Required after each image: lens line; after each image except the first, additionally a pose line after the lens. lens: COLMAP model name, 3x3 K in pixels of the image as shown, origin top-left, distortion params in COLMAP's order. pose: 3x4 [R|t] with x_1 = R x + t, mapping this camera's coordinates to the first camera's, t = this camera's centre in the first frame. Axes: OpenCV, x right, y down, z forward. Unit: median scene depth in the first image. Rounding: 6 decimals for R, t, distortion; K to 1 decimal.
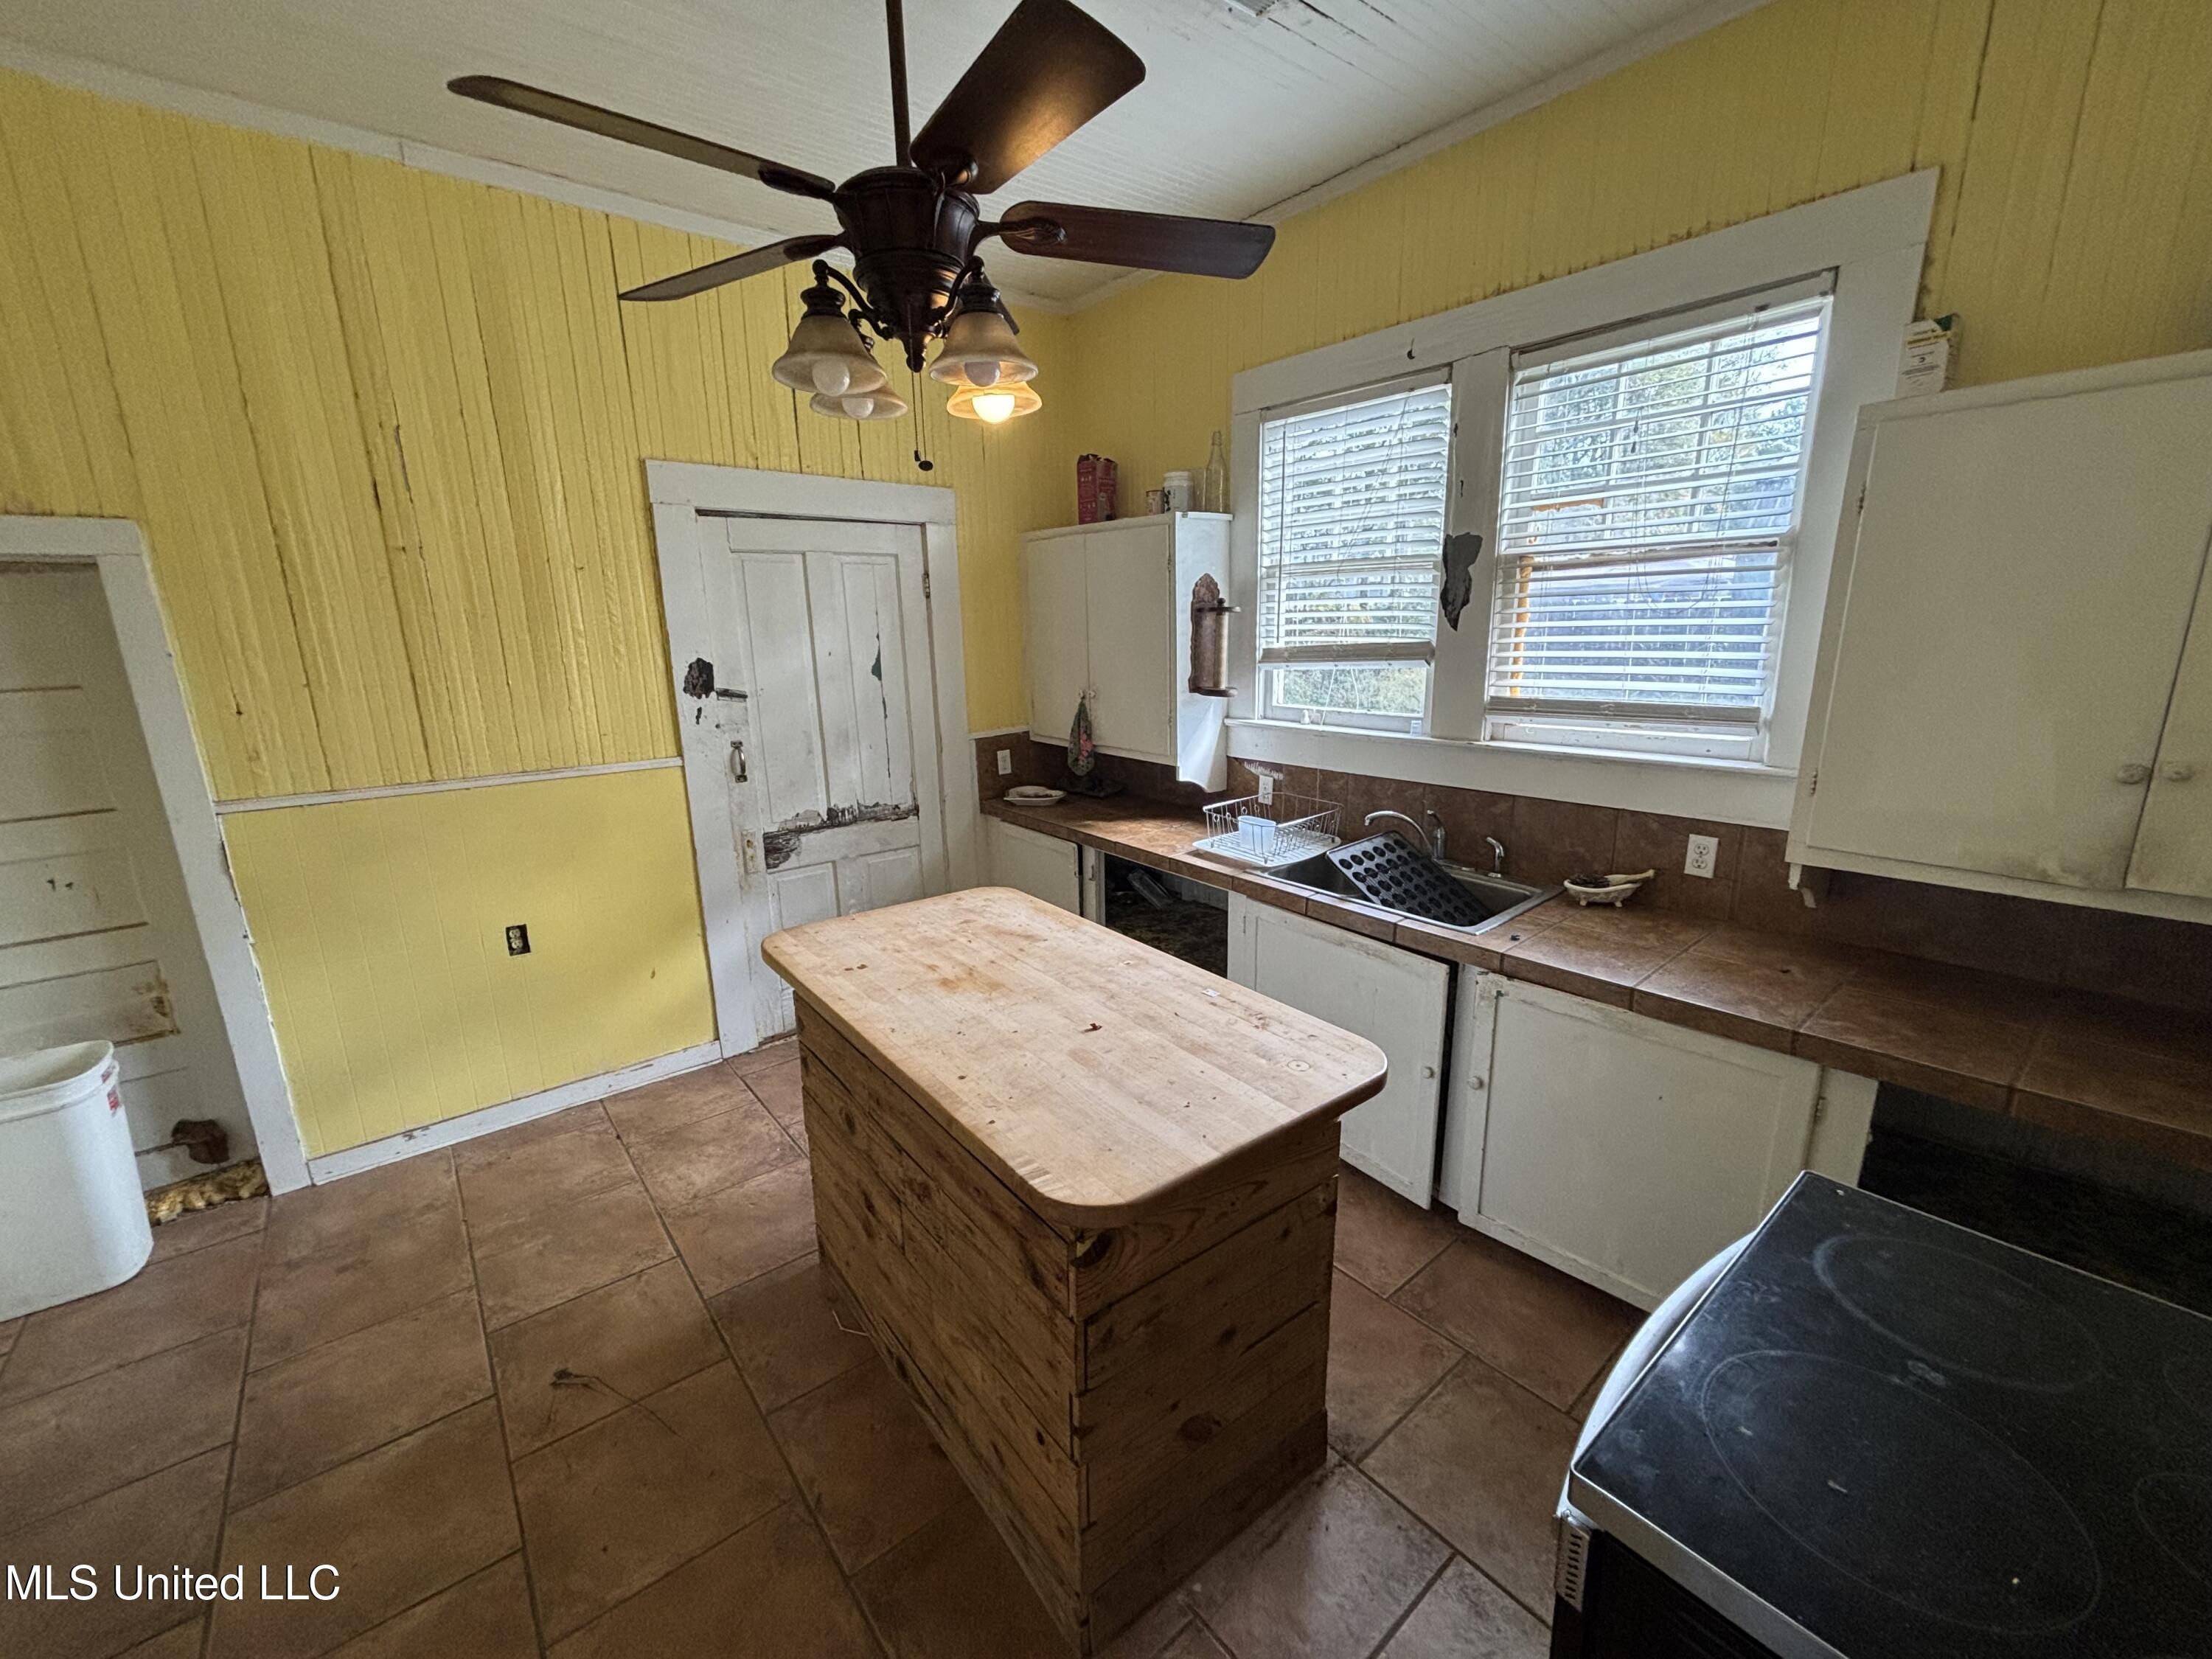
lens RADIAL K [[888.3, 0, 1106.0], [0, 888.3, 829.5], [0, 0, 1]] dist [-0.005796, 0.000022]
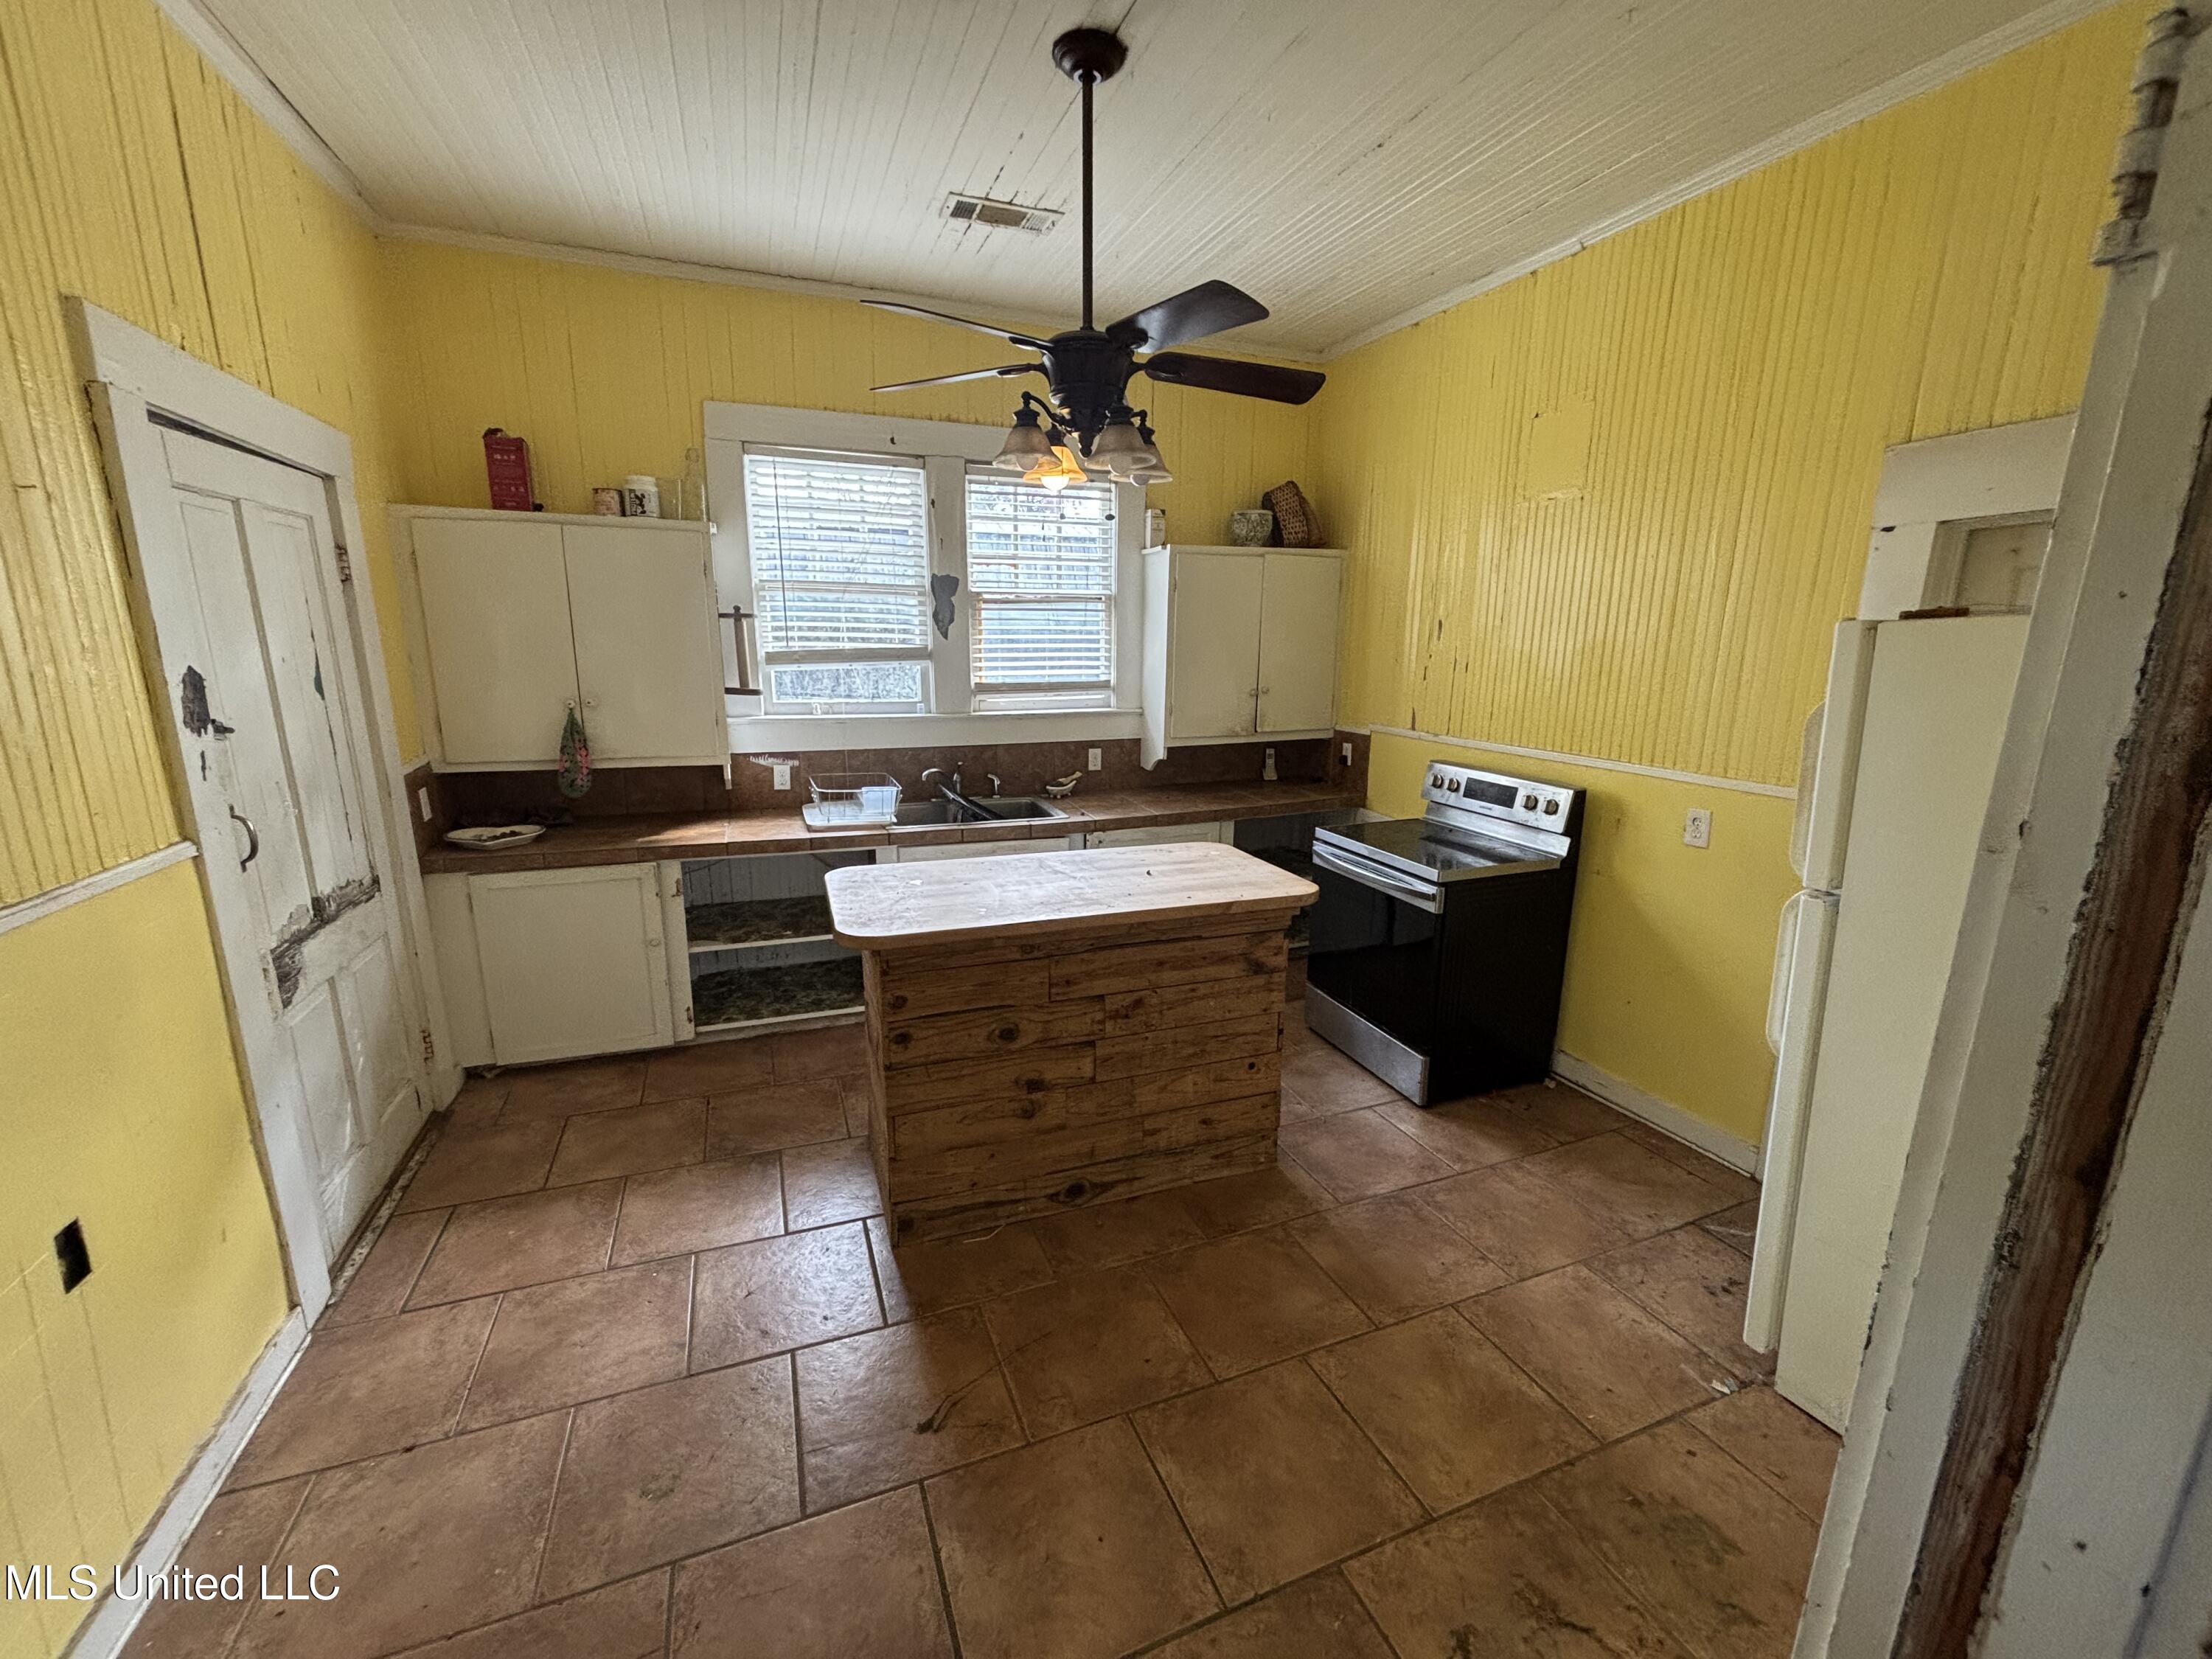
lens RADIAL K [[898.8, 0, 1106.0], [0, 898.8, 829.5], [0, 0, 1]] dist [0.010613, -0.004098]
pose [[0.304328, -0.181825, 0.935053, -0.976382], [0.201354, 0.971712, 0.123420, -0.049067], [-0.931043, 0.150717, 0.332331, 0.305250]]
